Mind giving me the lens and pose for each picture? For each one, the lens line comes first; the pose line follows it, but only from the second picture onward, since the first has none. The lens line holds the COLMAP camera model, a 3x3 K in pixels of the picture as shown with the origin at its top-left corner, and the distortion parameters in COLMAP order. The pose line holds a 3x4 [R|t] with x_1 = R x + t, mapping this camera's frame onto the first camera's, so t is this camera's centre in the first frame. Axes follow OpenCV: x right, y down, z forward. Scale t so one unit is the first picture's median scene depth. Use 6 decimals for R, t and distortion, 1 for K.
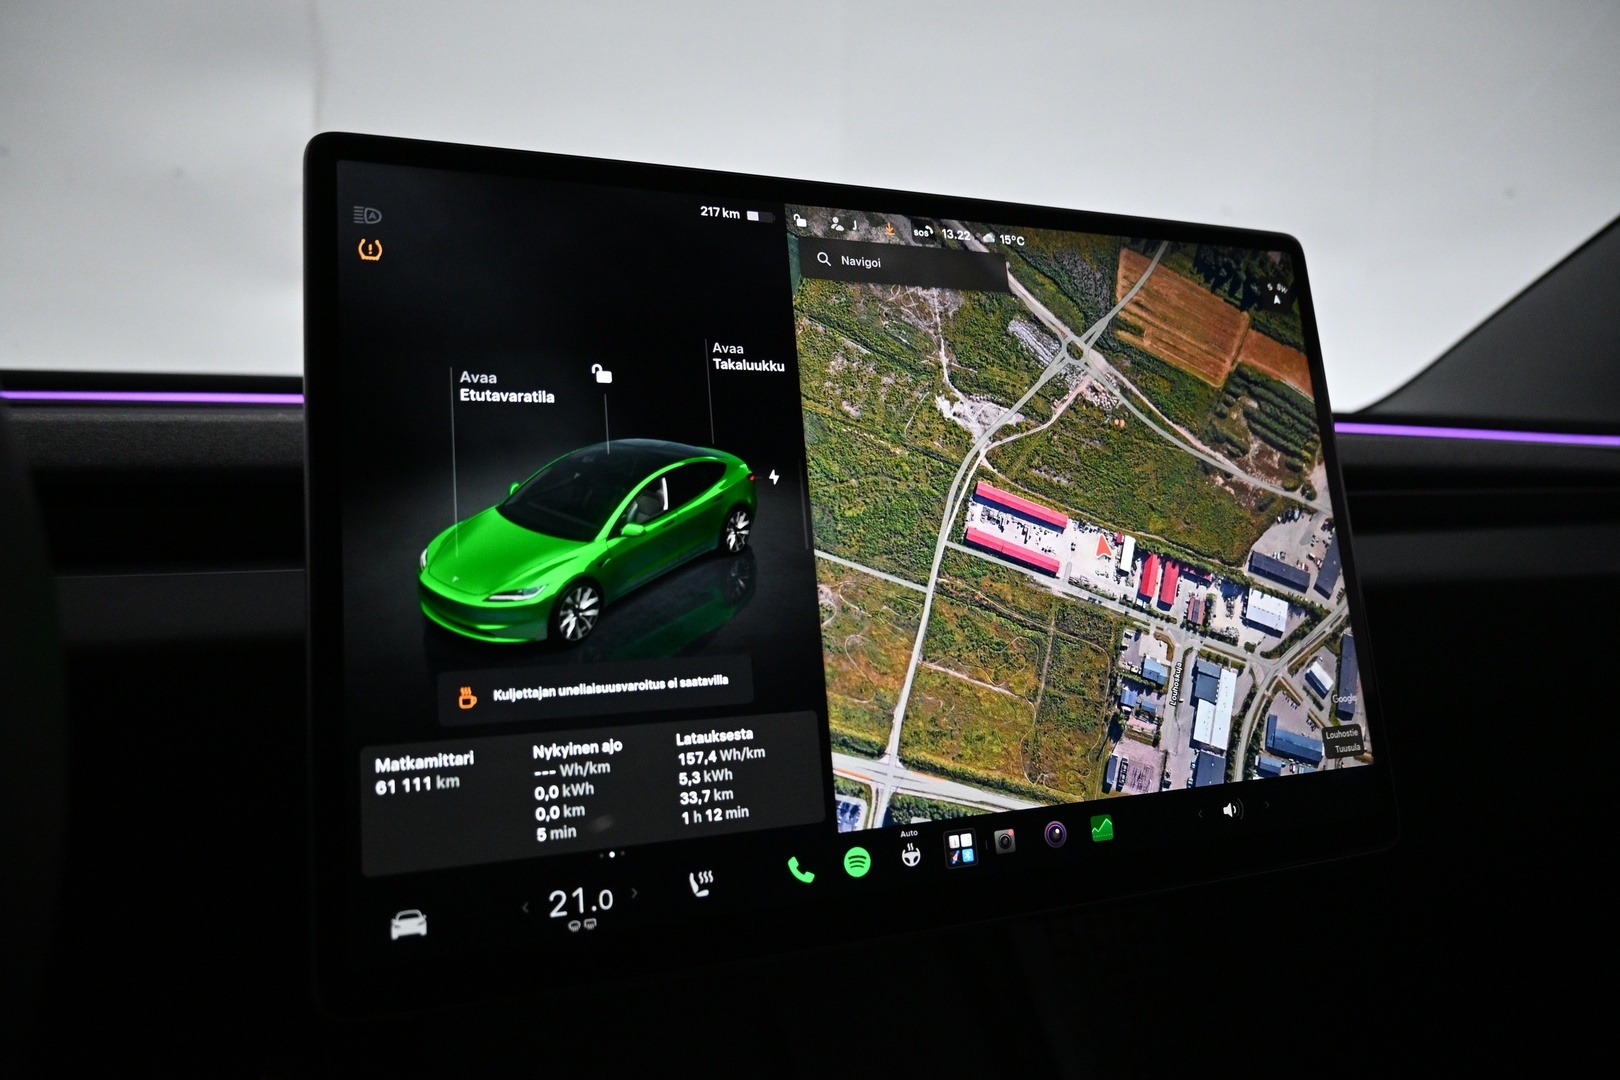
lens RADIAL K [[1080.6, 0, 805.8], [0, 1080.6, 548.5], [0, 0, 1]] dist [-0.001406, 0.002568]
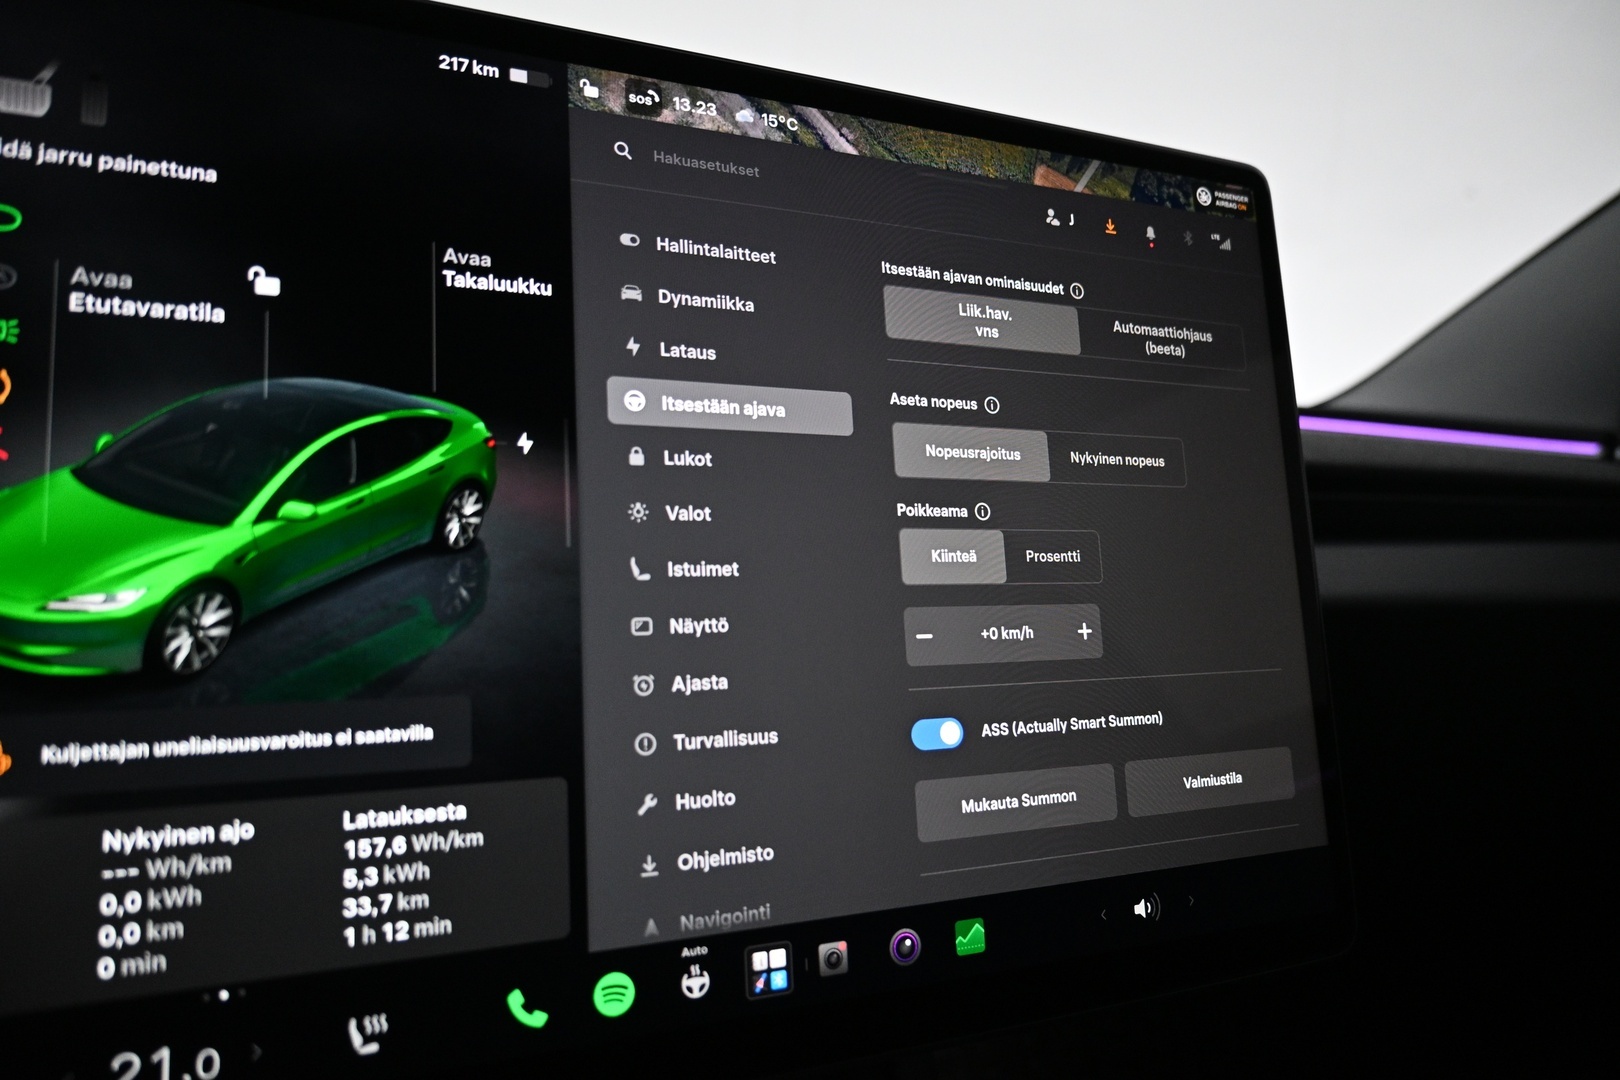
lens RADIAL K [[1080.6, 0, 803.4], [0, 1080.6, 545.3], [0, 0, 1]] dist [-0.001406, 0.002568]
pose [[0.998336, 0.038361, 0.043064, 0.127556], [-0.039145, 0.999080, 0.017510, -0.019412], [-0.042353, -0.019167, 0.998919, 0.292228]]
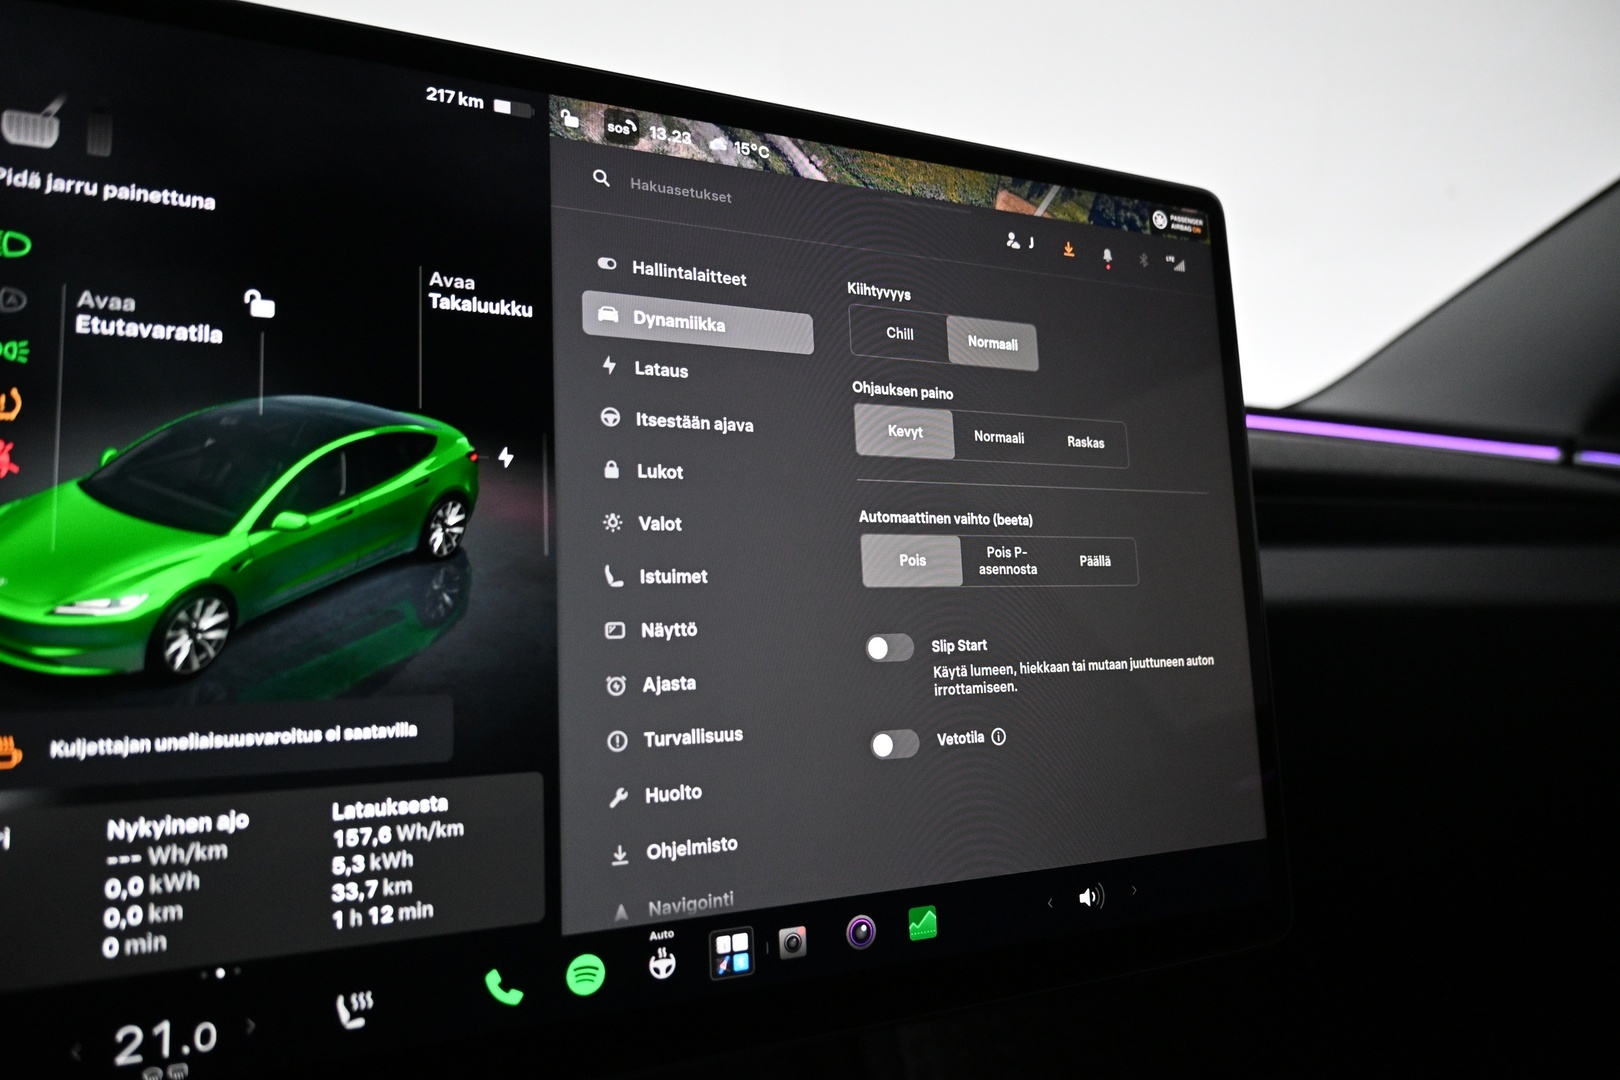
lens RADIAL K [[1080.6, 0, 803.2], [0, 1080.6, 544.6], [0, 0, 1]] dist [-0.001406, 0.002568]
pose [[0.997345, 0.047666, 0.055055, 0.141378], [-0.049299, 0.998372, 0.028695, -0.038221], [-0.053598, -0.031333, 0.998071, 0.245060]]
